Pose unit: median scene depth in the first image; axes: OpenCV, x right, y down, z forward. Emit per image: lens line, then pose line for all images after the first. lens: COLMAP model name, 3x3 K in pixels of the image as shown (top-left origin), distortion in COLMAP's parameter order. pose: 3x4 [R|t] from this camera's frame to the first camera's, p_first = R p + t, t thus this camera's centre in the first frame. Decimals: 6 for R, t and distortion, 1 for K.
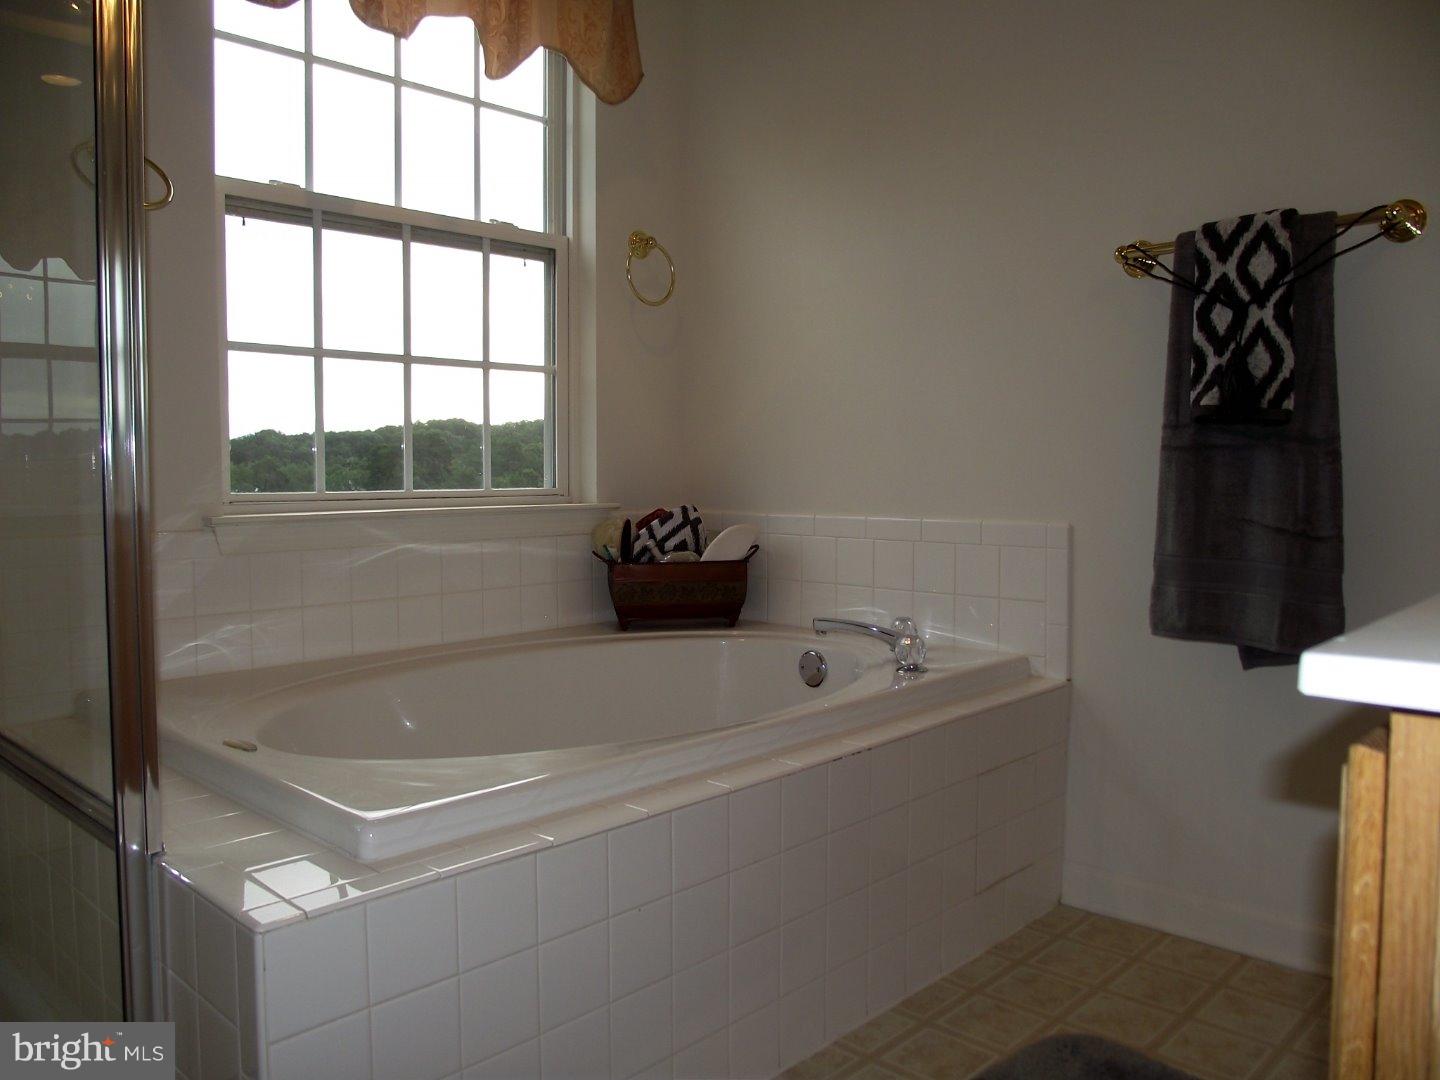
lens RADIAL K [[1134.9, 0, 722.7], [0, 1134.9, 522.3], [0, 0, 1]] dist [-0.088252, 0.064076]
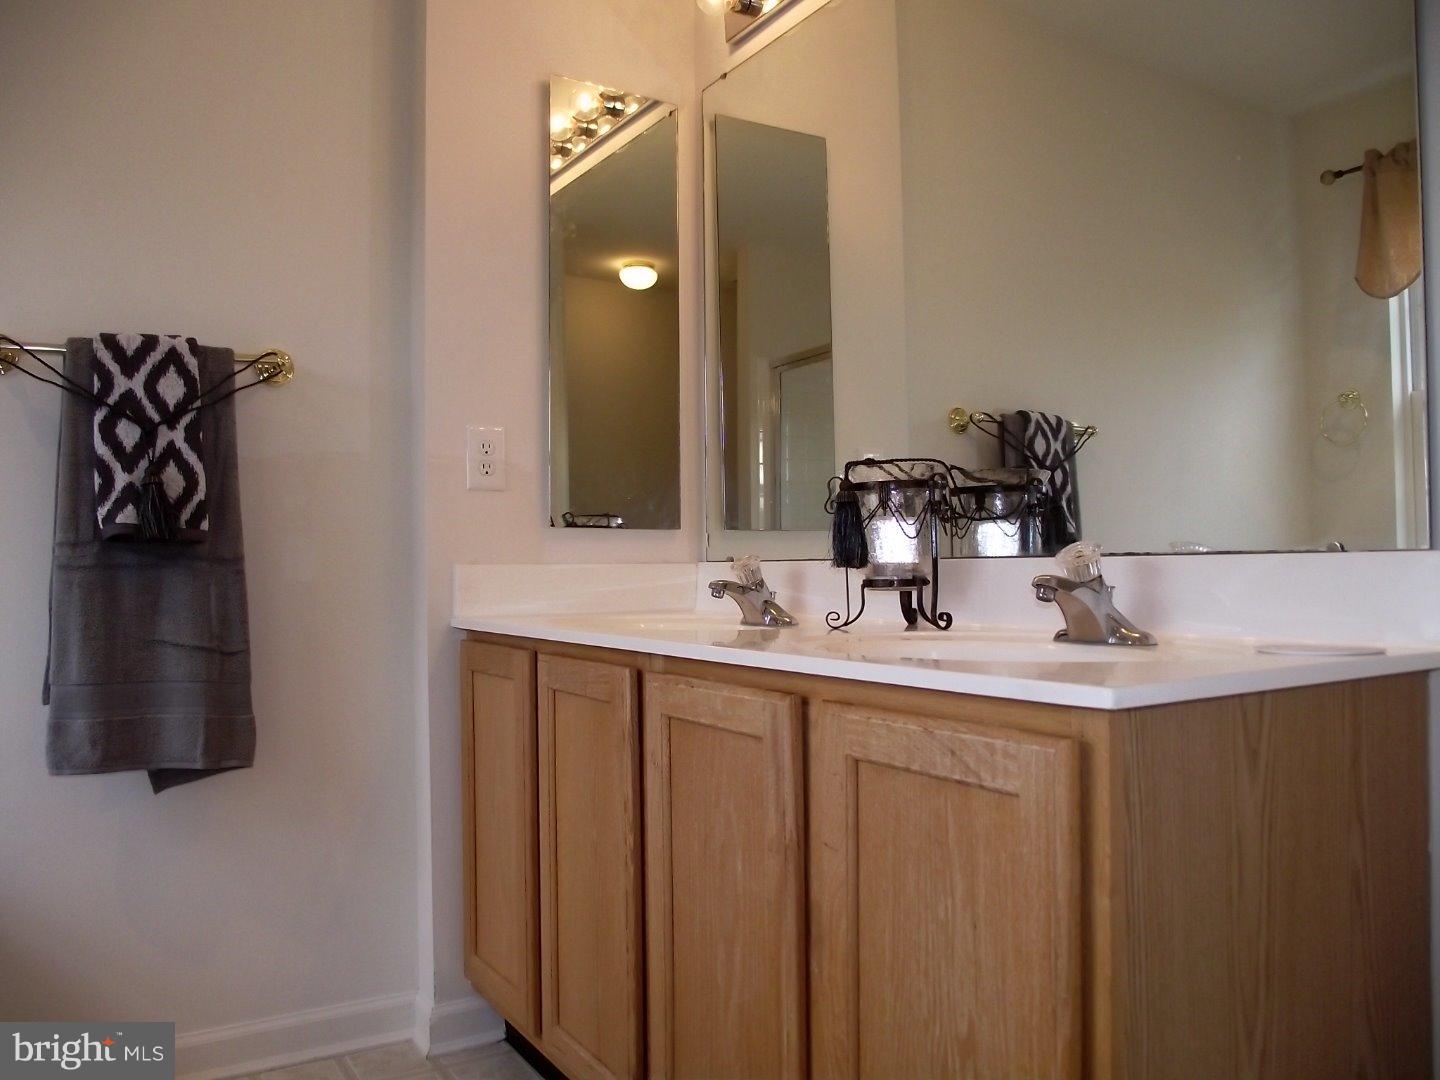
lens RADIAL K [[1134.9, 0, 722.7], [0, 1134.9, 522.3], [0, 0, 1]] dist [-0.088252, 0.064076]
pose [[0.244647, 0.037087, 0.968903, -0.368577], [0.056196, 0.997046, -0.052354, -0.026871], [-0.967982, 0.067257, 0.241841, 0.273216]]
